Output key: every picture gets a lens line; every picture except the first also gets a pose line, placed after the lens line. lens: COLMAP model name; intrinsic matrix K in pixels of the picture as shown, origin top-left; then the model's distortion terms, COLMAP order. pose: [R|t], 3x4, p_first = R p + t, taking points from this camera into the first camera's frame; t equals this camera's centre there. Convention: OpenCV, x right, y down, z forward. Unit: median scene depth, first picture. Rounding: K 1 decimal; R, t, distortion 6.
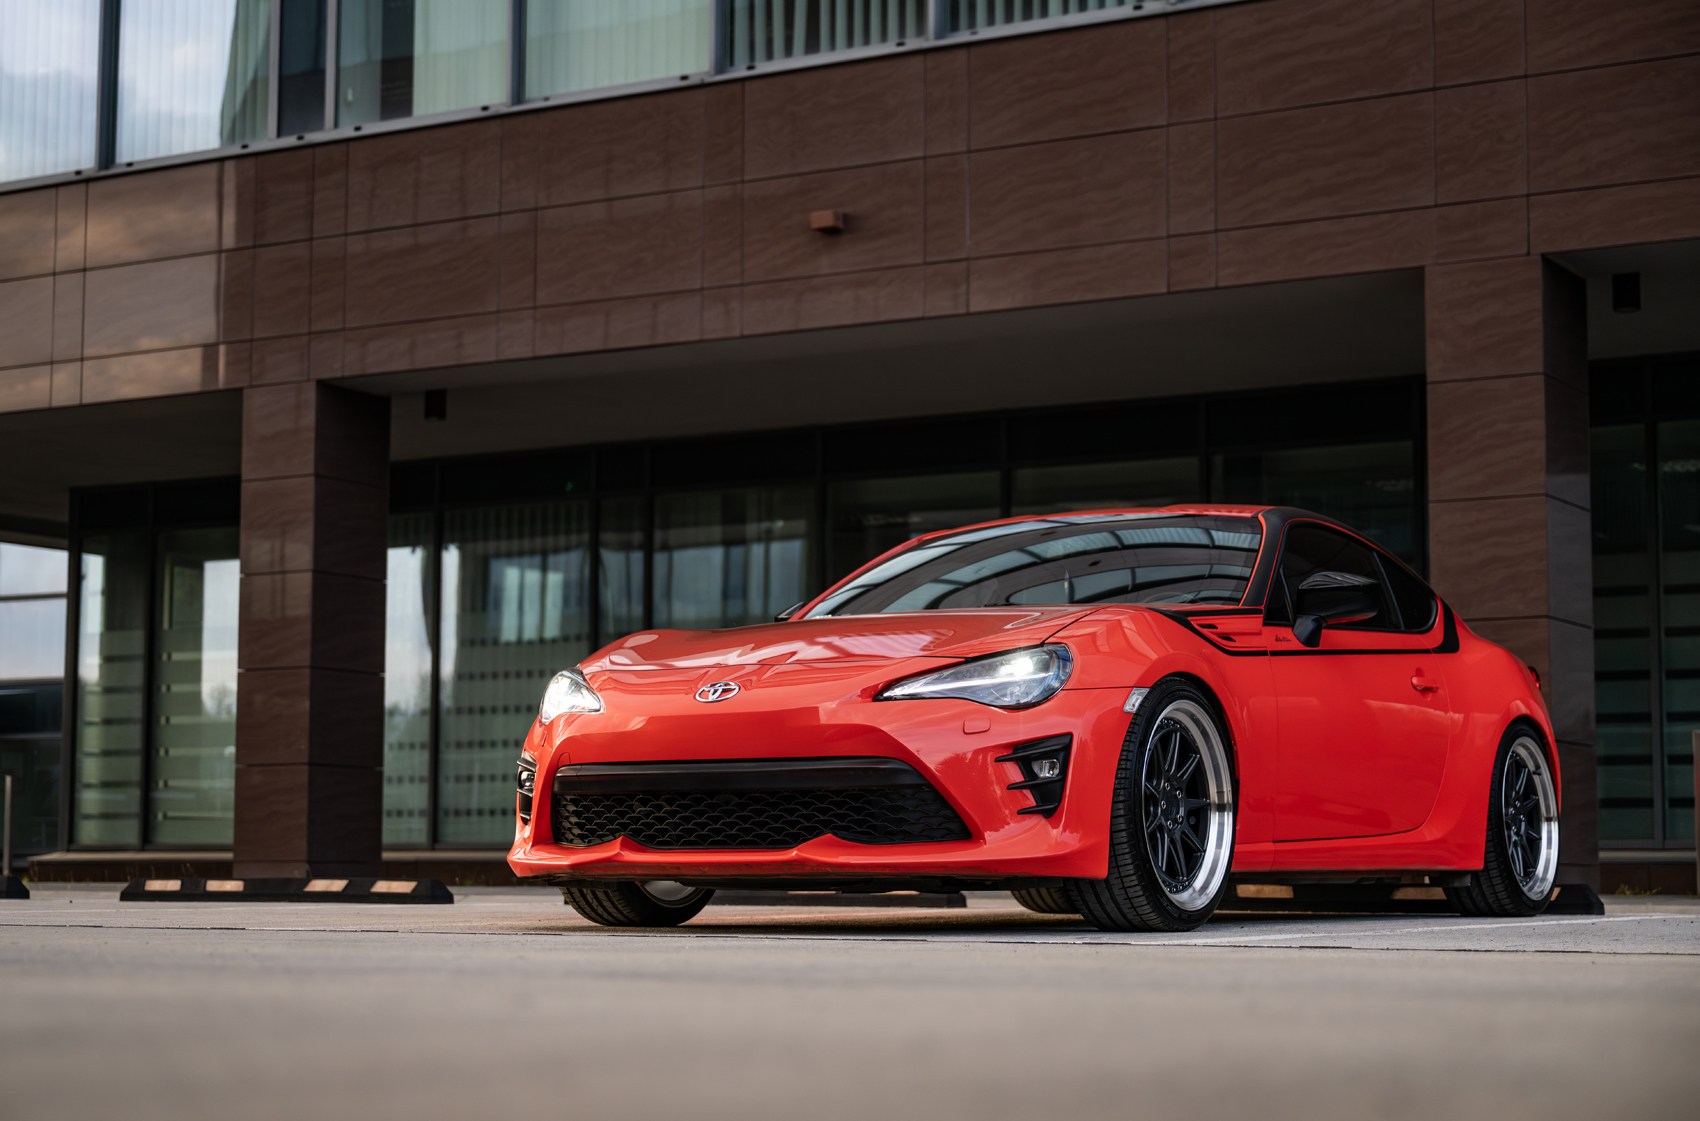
lens RADIAL K [[3033.0, 0, 804.2], [0, 3033.0, 556.7], [0, 0, 1]] dist [0.008891, 0.008118]
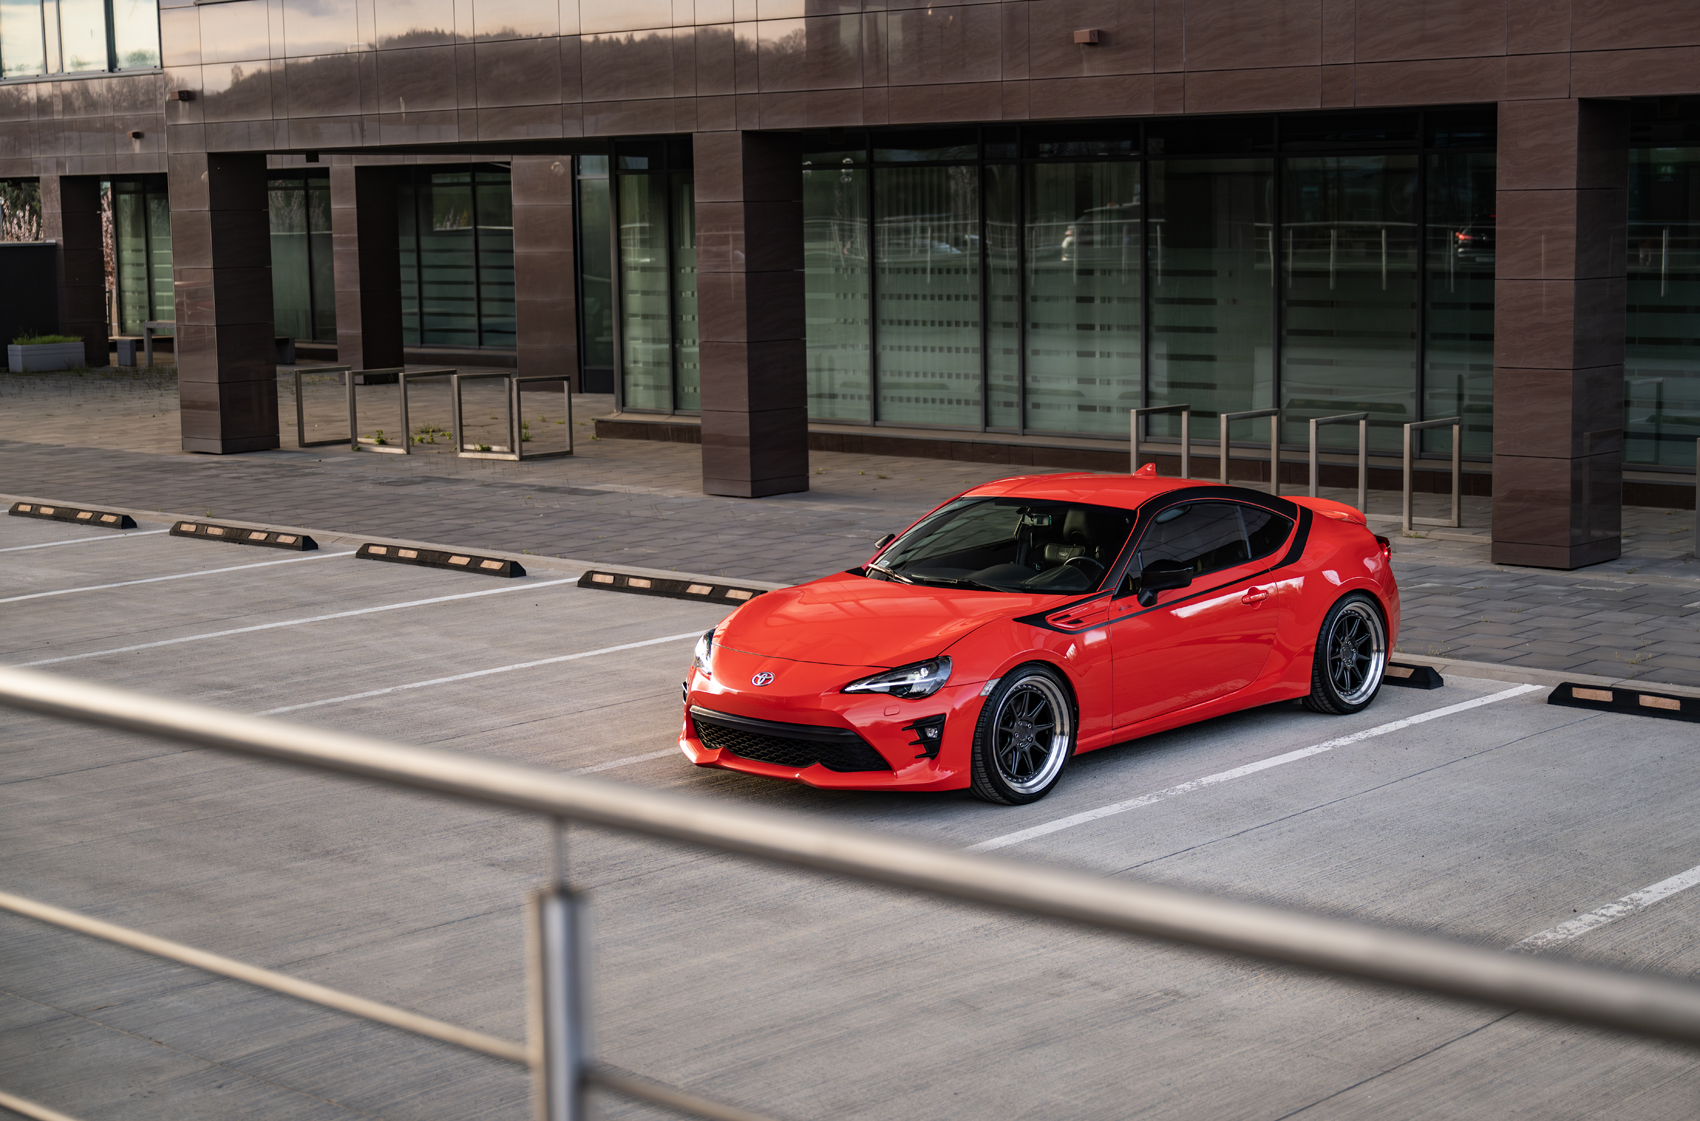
lens RADIAL K [[2722.5, 0, 904.8], [0, 2722.5, 564.7], [0, 0, 1]] dist [0.018383, 0.017258]
pose [[0.983257, 0.003368, -0.182193, 0.155889], [0.040180, 0.971213, 0.234799, -0.177904], [0.177739, -0.238189, 0.954817, -0.232529]]
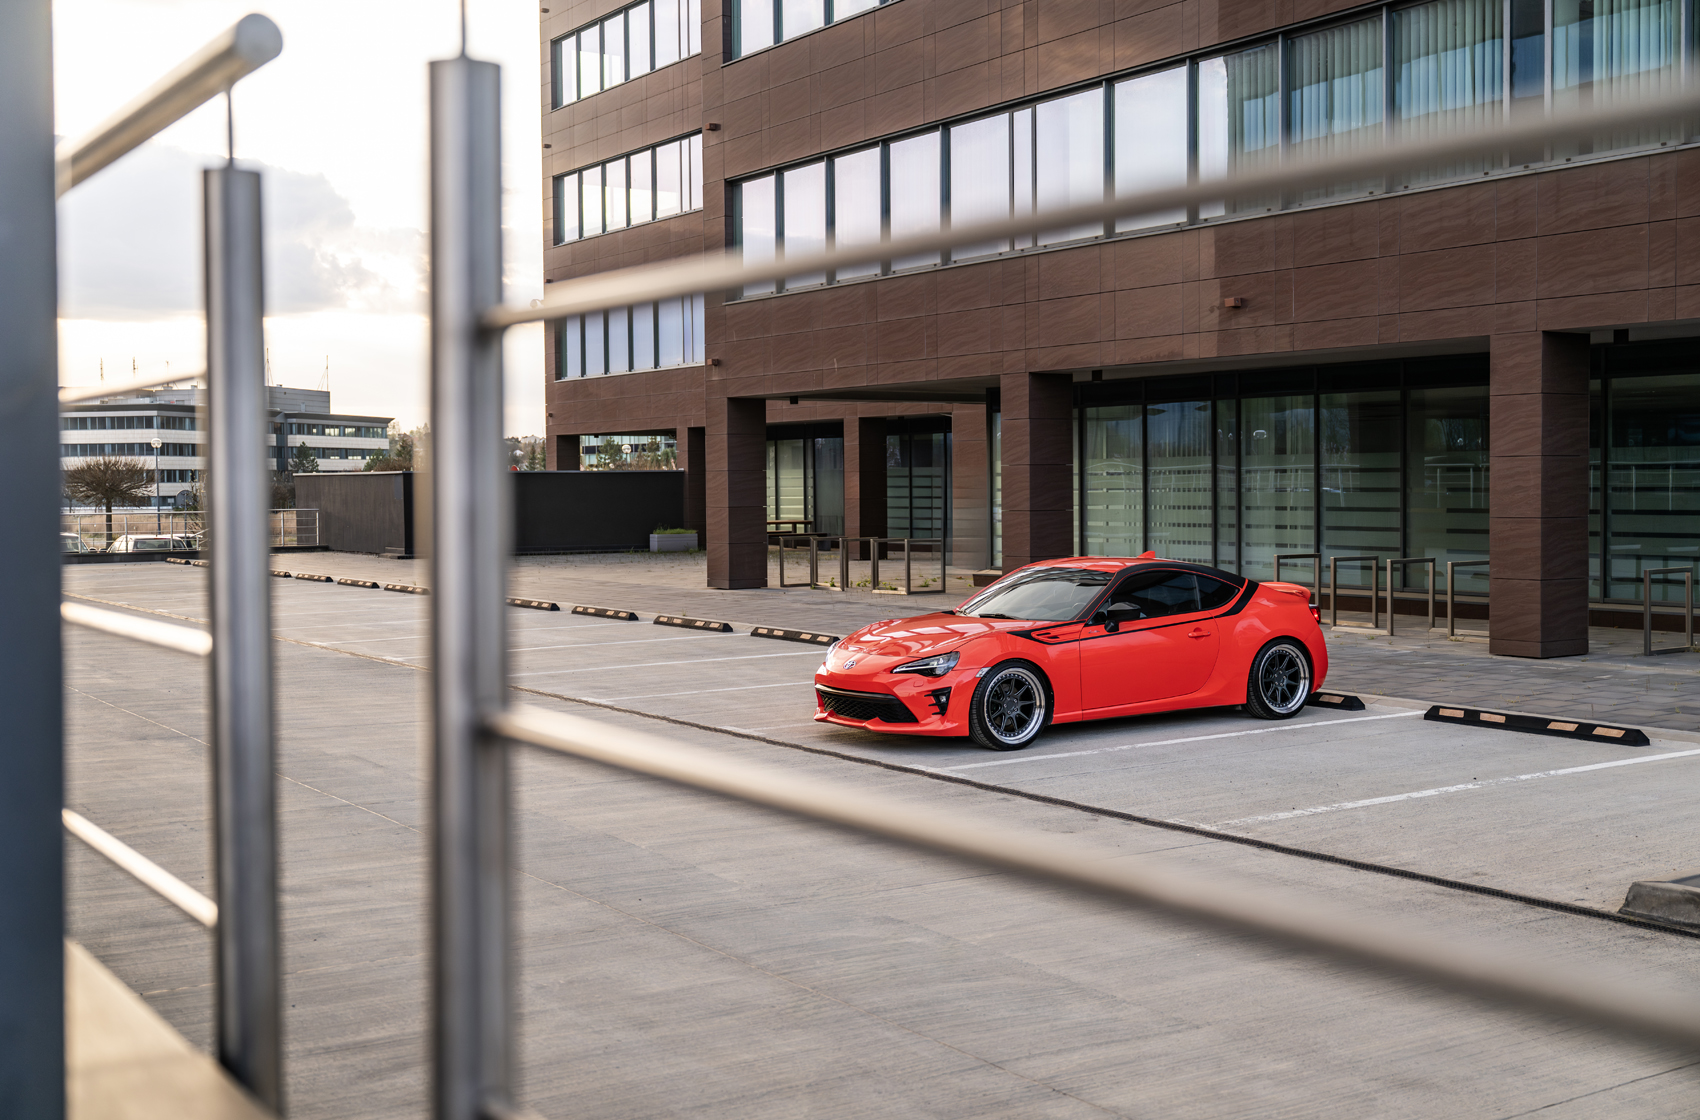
lens RADIAL K [[1914.6, 0, 859.5], [0, 1914.6, 527.6], [0, 0, 1]] dist [0.002044, -0.001426]
pose [[0.905341, -0.003726, -0.424669, 0.336463], [0.059867, 0.991096, 0.118932, -0.134327], [0.420445, -0.133098, 0.897503, -0.276122]]
